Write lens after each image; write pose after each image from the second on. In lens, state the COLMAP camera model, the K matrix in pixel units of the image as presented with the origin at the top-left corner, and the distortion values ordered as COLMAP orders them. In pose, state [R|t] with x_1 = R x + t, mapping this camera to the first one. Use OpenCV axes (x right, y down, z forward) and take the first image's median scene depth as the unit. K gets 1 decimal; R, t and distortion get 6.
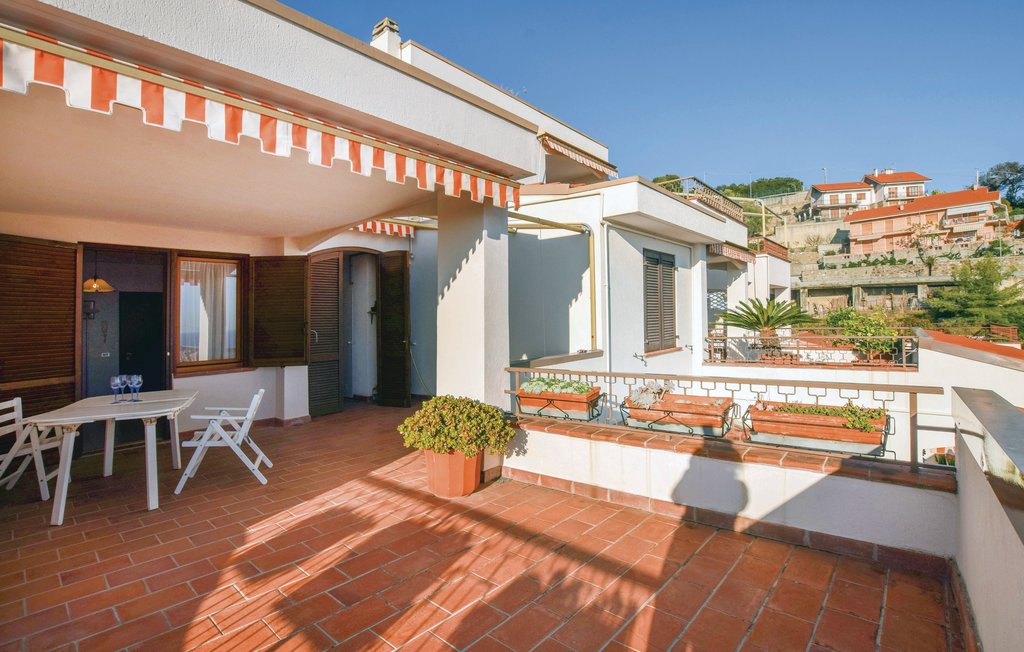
lens RADIAL K [[467.7, 0, 502.8], [0, 467.7, 323.1], [0, 0, 1]] dist [0.000307, 0.000043]
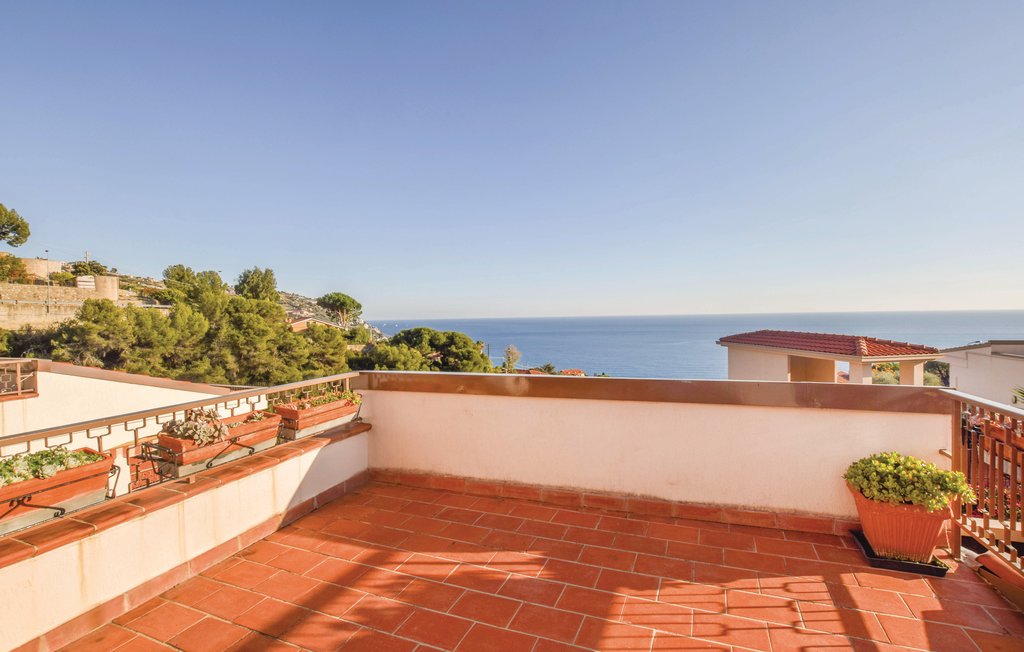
lens RADIAL K [[467.7, 0, 502.8], [0, 467.7, 323.1], [0, 0, 1]] dist [0.000307, 0.000043]
pose [[-0.324525, 0.031770, 0.945343, -0.666721], [0.030215, 0.999274, -0.023210, 0.007667], [-0.945394, 0.021031, -0.325249, 0.808843]]
